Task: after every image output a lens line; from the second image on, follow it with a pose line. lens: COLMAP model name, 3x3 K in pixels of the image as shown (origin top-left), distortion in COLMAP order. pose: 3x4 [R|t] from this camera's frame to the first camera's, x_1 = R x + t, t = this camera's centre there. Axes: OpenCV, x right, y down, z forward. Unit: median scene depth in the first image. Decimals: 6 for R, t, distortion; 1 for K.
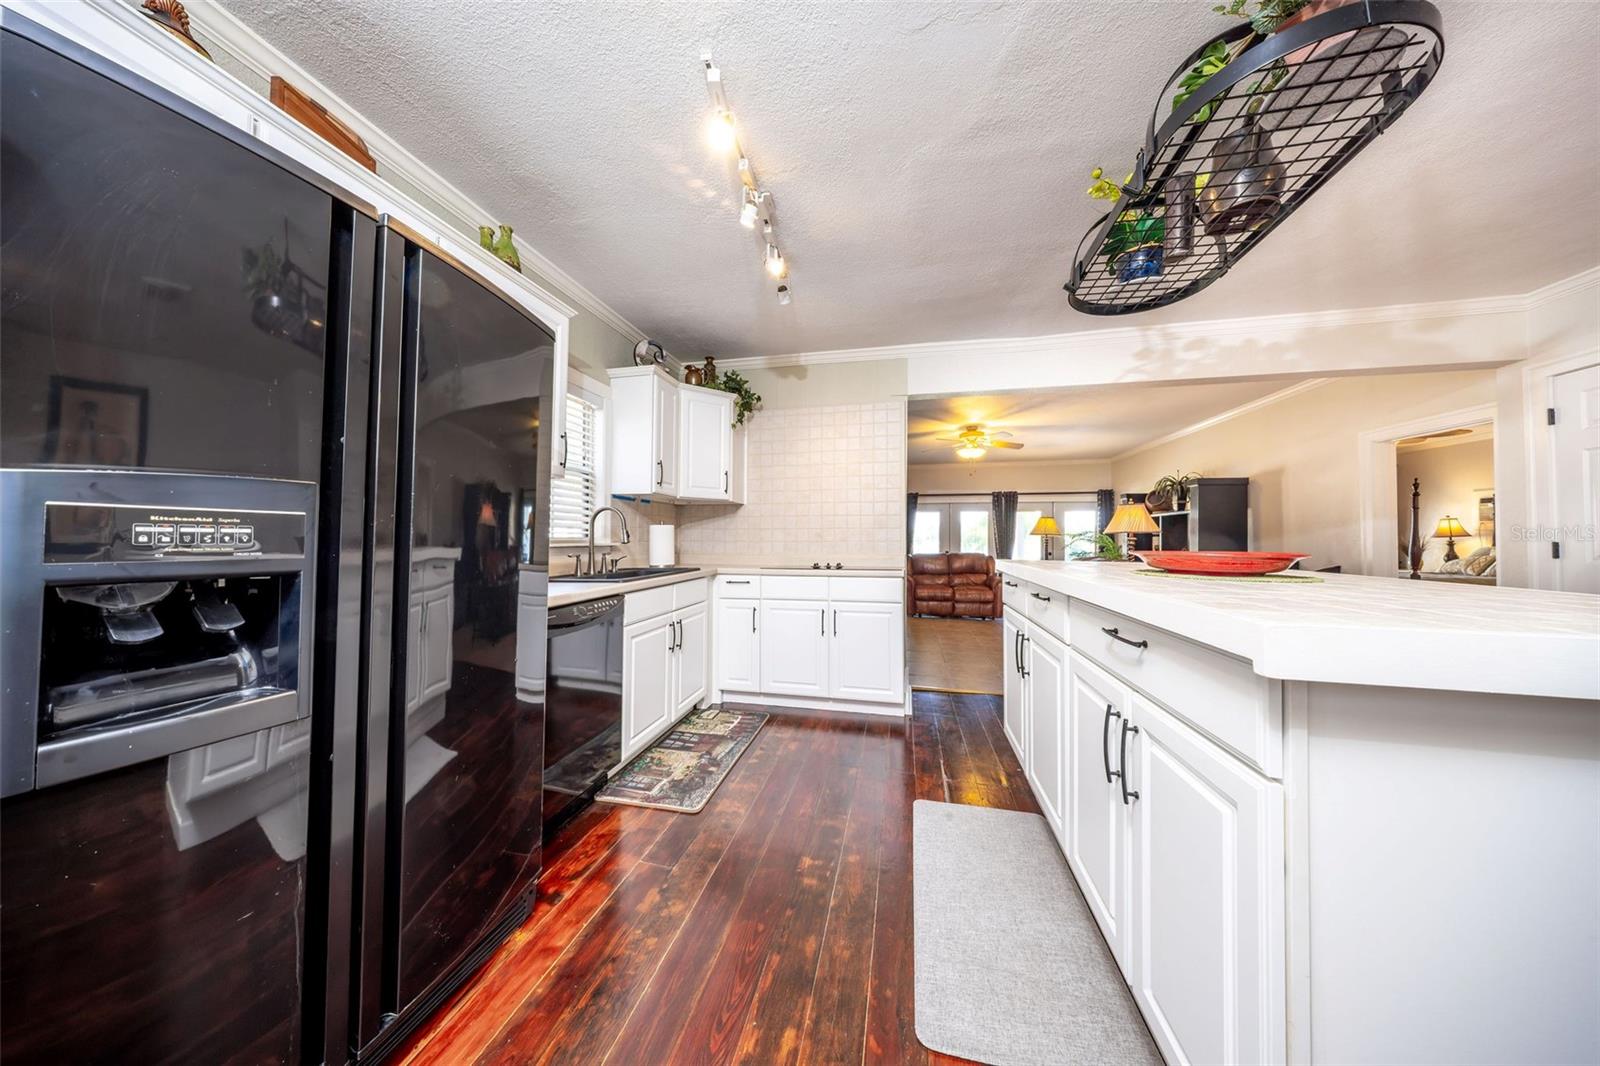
lens RADIAL K [[463.0, 0, 804.4], [0, 463.0, 530.1], [0, 0, 1]] dist [0.000534, 0.000067]
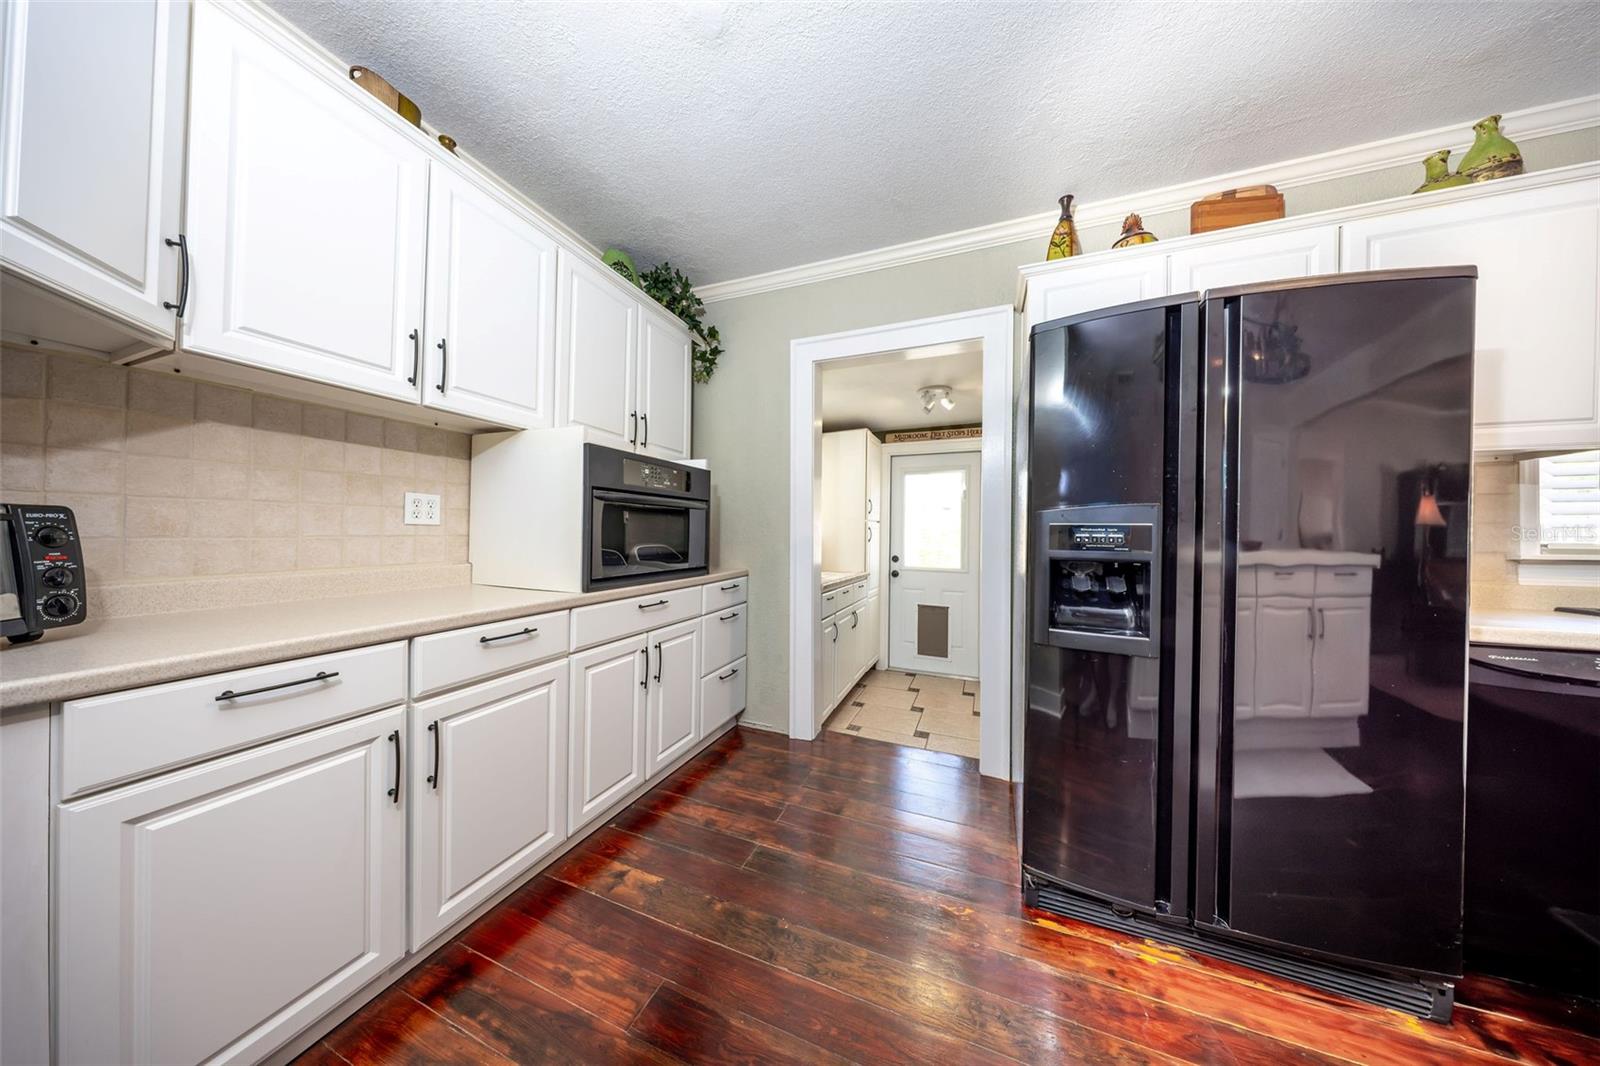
lens RADIAL K [[463.0, 0, 797.9], [0, 463.0, 528.4], [0, 0, 1]] dist [0.000534, 0.000067]
pose [[-0.153524, -0.013225, -0.988056, 0.322315], [0.005102, 0.999886, -0.014176, -0.003713], [0.988132, -0.007218, -0.153439, 0.039522]]
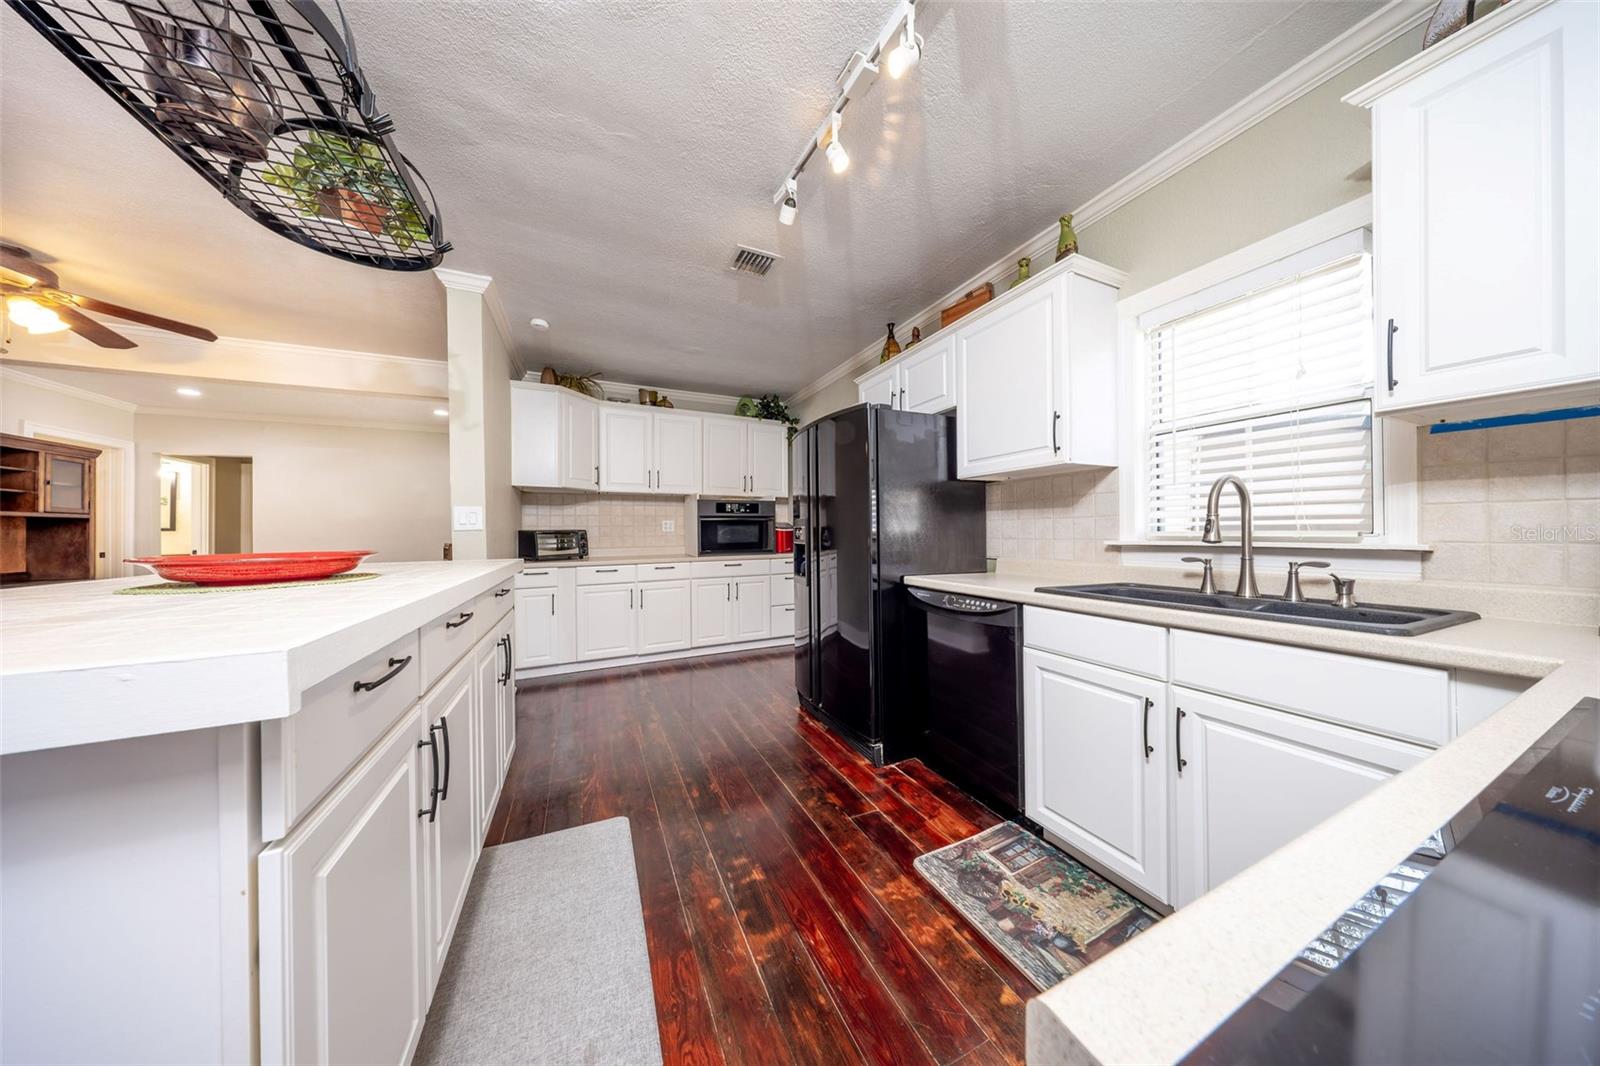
lens RADIAL K [[463.0, 0, 802.6], [0, 463.0, 529.5], [0, 0, 1]] dist [0.000534, 0.000067]
pose [[-0.791888, -0.002297, -0.610662, 0.529631], [0.014044, 0.999660, -0.021972, 0.030653], [0.610505, -0.025975, -0.791587, 1.889708]]
